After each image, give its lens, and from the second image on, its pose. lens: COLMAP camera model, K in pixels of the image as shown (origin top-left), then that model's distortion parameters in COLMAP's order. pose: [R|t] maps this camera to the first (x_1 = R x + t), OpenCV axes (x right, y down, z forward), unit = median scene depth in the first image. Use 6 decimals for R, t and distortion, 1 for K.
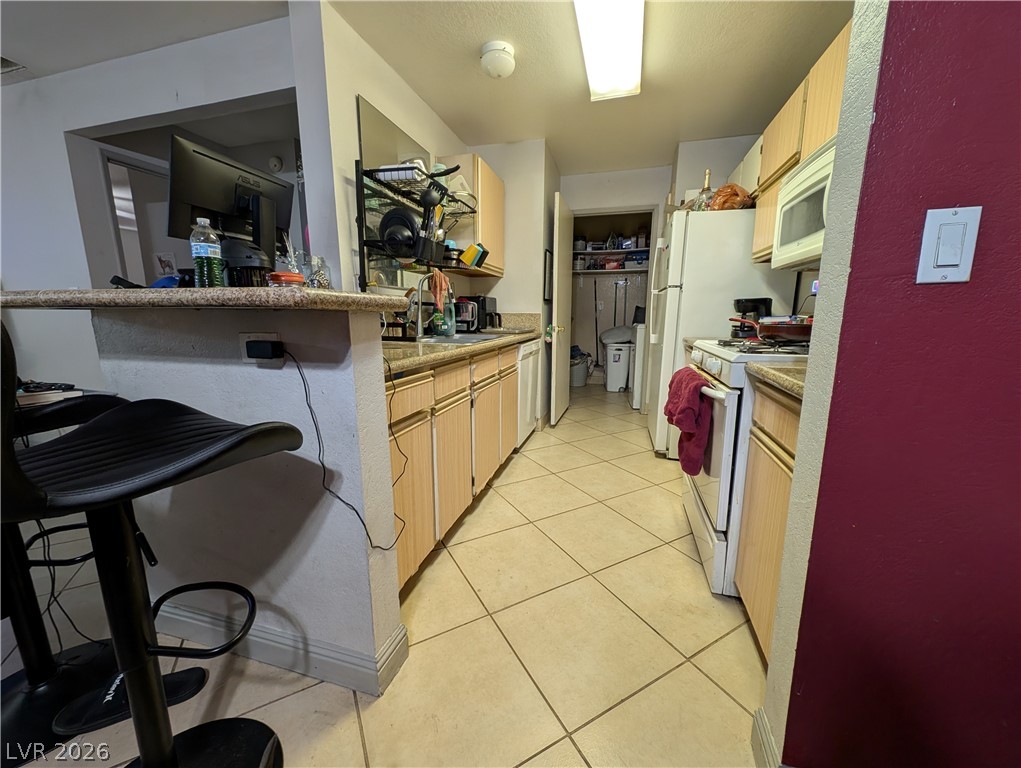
lens RADIAL K [[410.4, 0, 504.5], [0, 410.4, 390.2], [0, 0, 1]] dist [0.007695, -0.004405]
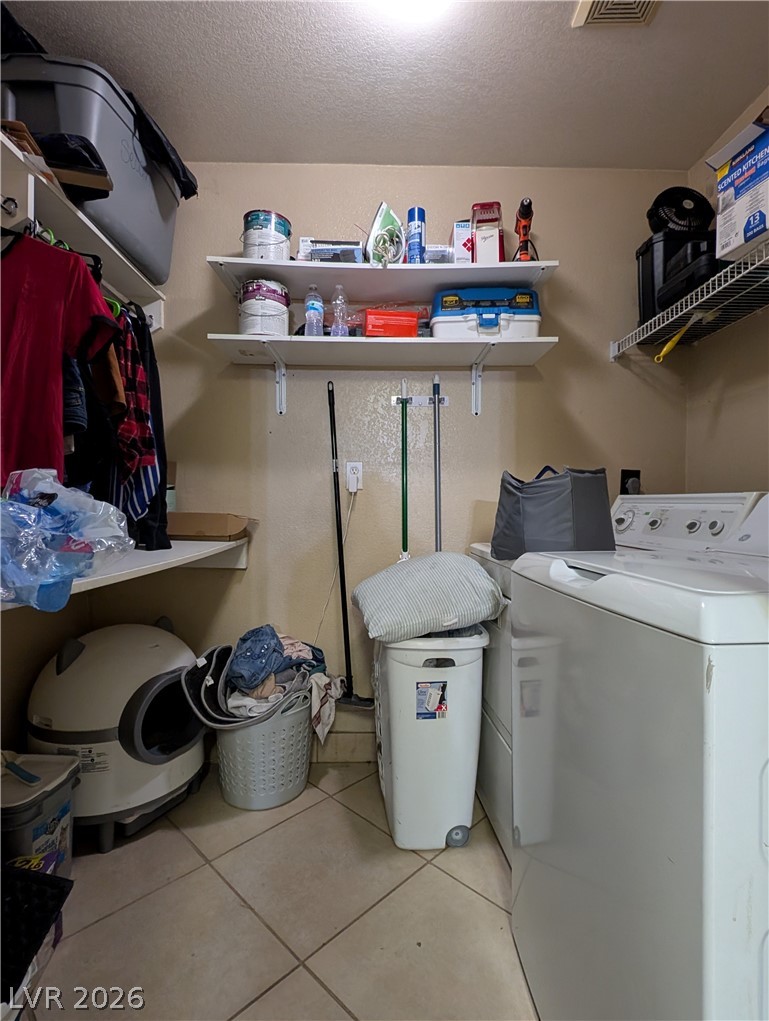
lens RADIAL K [[410.4, 0, 387.0], [0, 410.4, 511.5], [0, 0, 1]] dist [0.007695, -0.004405]
pose [[0.960341, 0.002620, 0.278817, 0.410201], [0.050347, 0.981890, -0.182639, -0.300137], [-0.274246, 0.189434, 0.942817, 1.694618]]
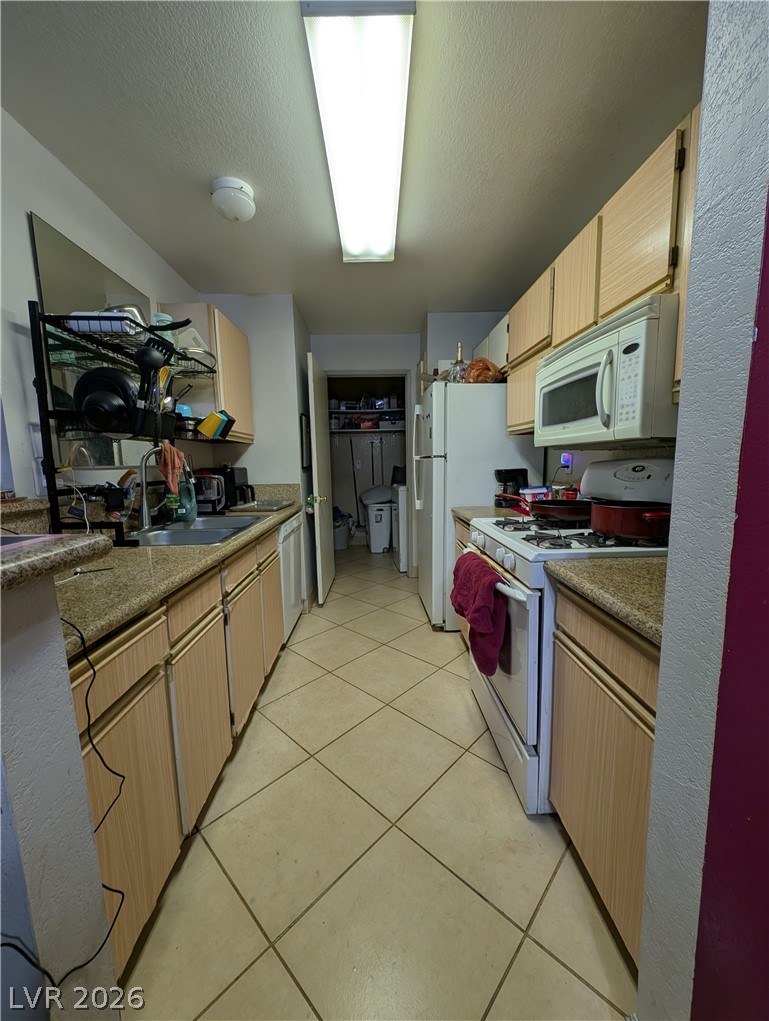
lens RADIAL K [[410.4, 0, 388.0], [0, 410.4, 515.1], [0, 0, 1]] dist [0.007695, -0.004405]
pose [[0.950060, -0.059853, 0.306274, -0.010925], [0.076648, 0.996126, -0.043096, -0.091061], [-0.302508, 0.064419, 0.950967, 0.131415]]
